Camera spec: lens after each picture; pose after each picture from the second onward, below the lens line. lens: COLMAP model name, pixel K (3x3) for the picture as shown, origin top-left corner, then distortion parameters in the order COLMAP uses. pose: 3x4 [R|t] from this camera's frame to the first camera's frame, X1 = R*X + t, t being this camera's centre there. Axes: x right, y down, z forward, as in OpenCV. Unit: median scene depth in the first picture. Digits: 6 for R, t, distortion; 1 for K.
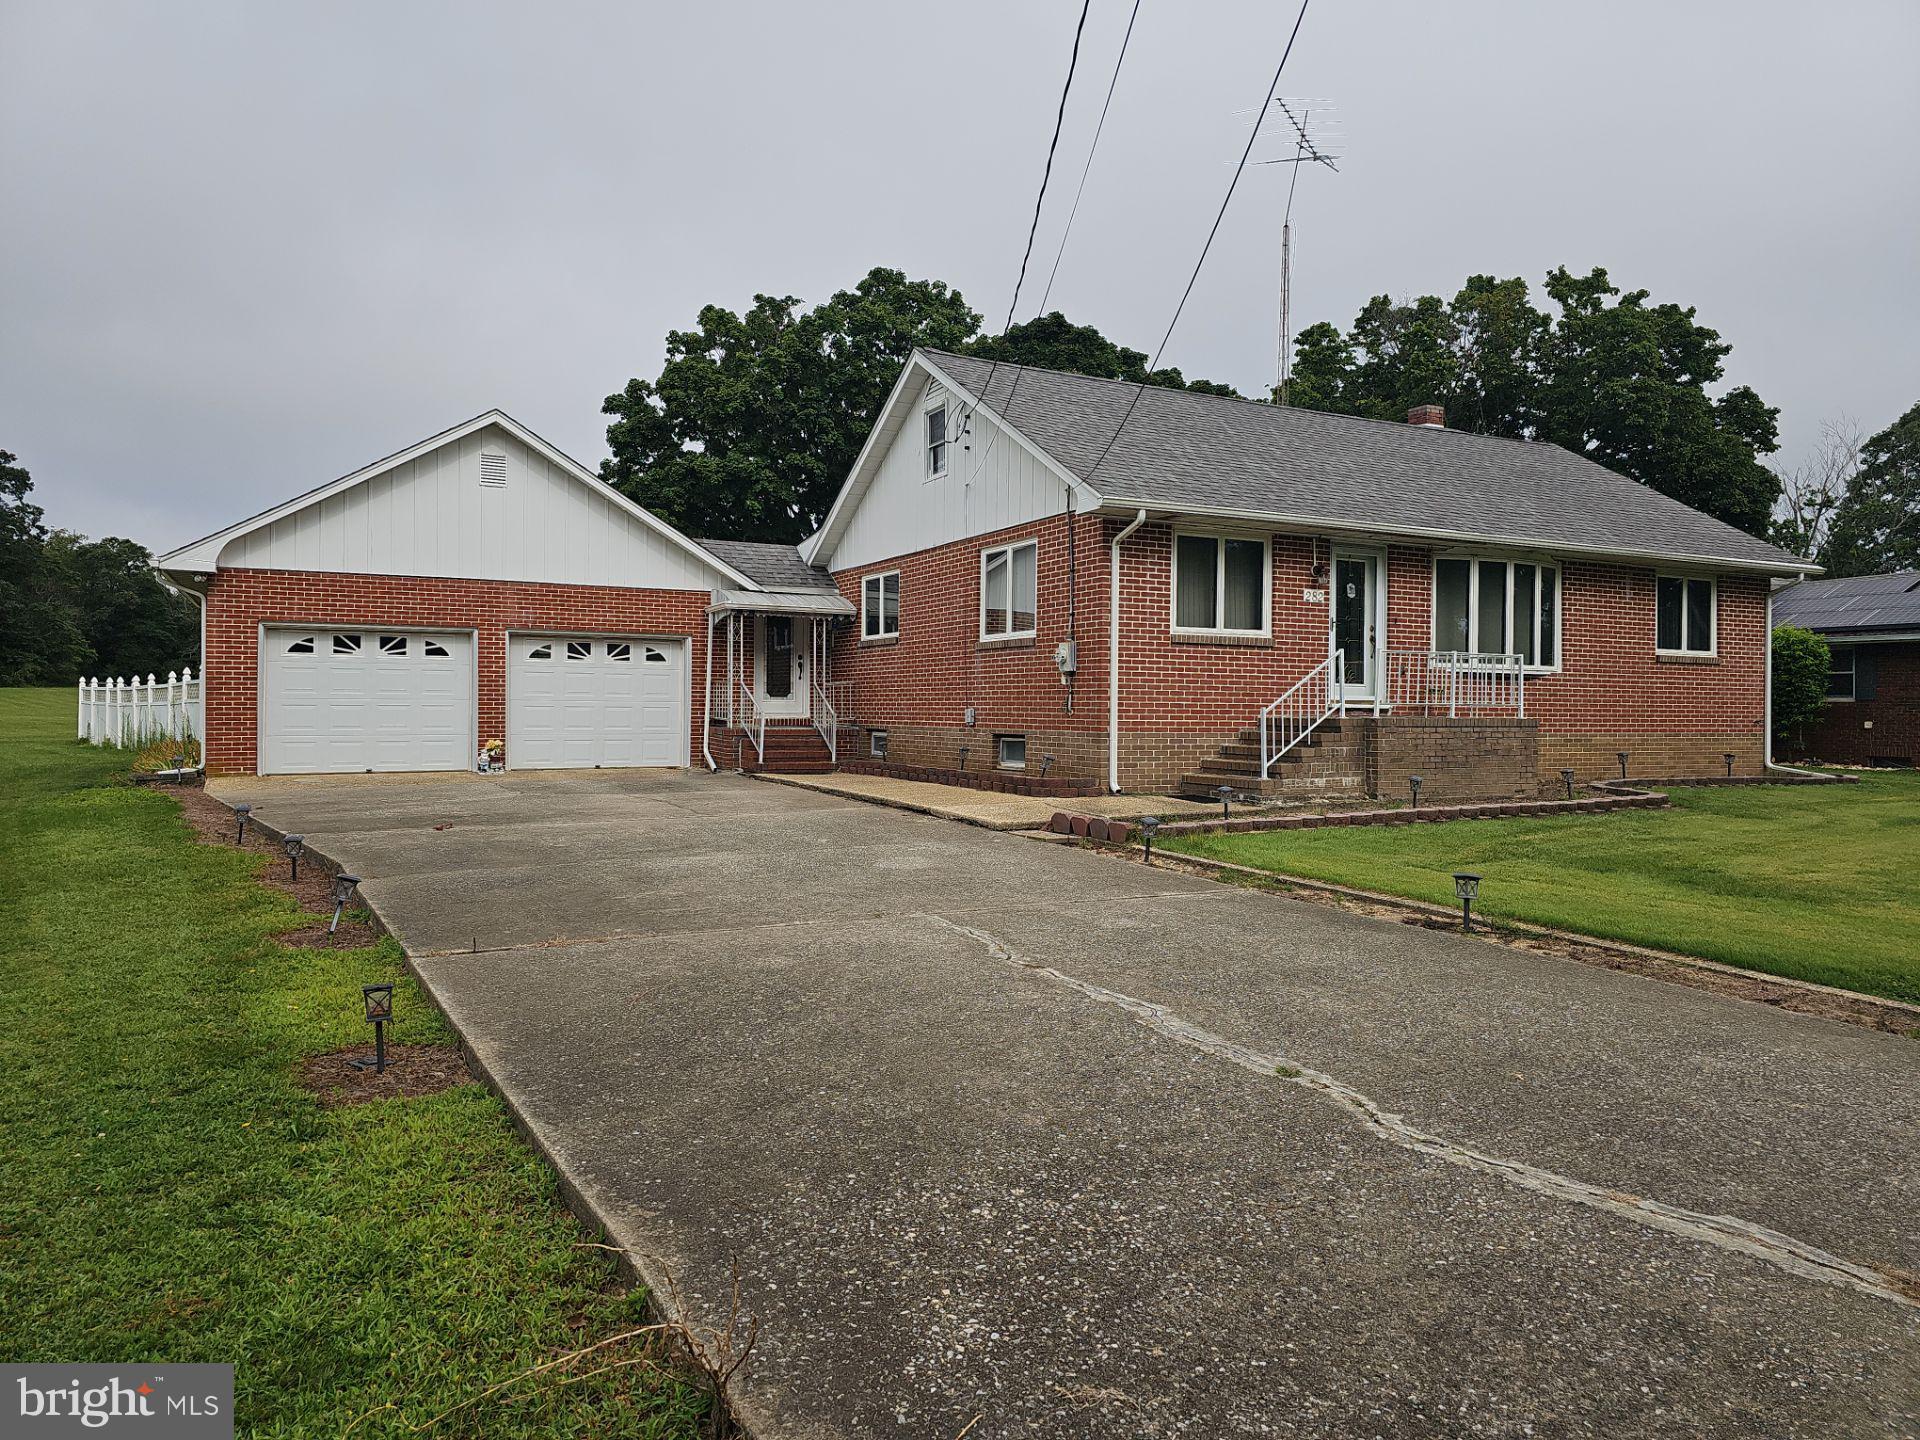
lens RADIAL K [[1197.0, 0, 960.0], [0, 1197.0, 720.0], [0, 0, 1]] dist [0.036683, 0.000594]
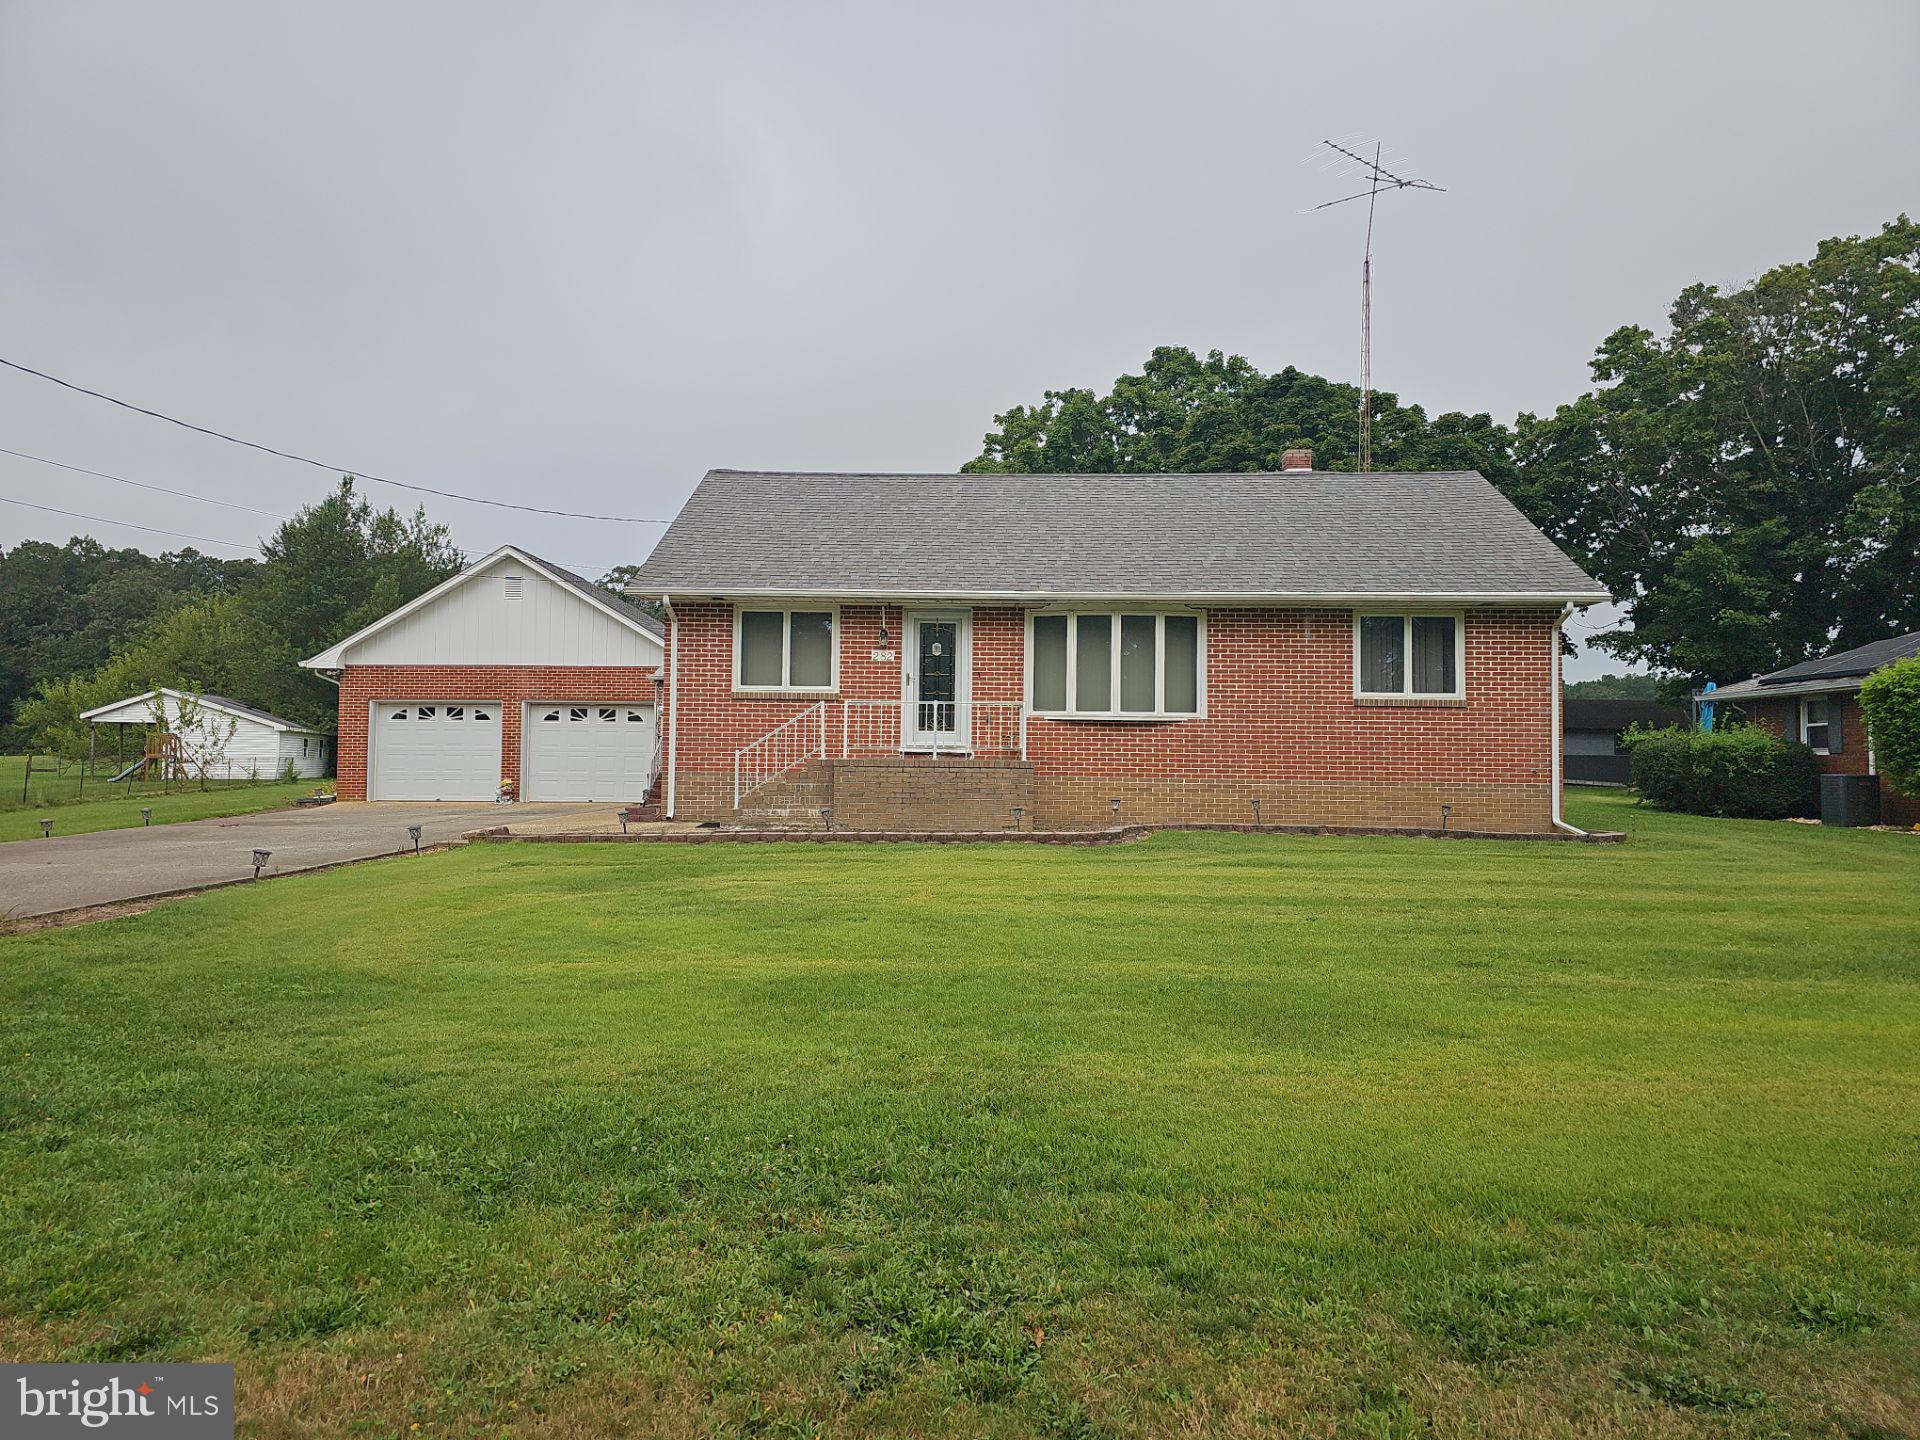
lens RADIAL K [[1197.0, 0, 960.0], [0, 1197.0, 720.0], [0, 0, 1]] dist [0.036683, 0.000594]
pose [[0.882586, -0.016106, -0.469876, 0.733457], [-0.008636, 0.998689, -0.050452, 0.013408], [0.470072, 0.048586, 0.881290, 0.016898]]
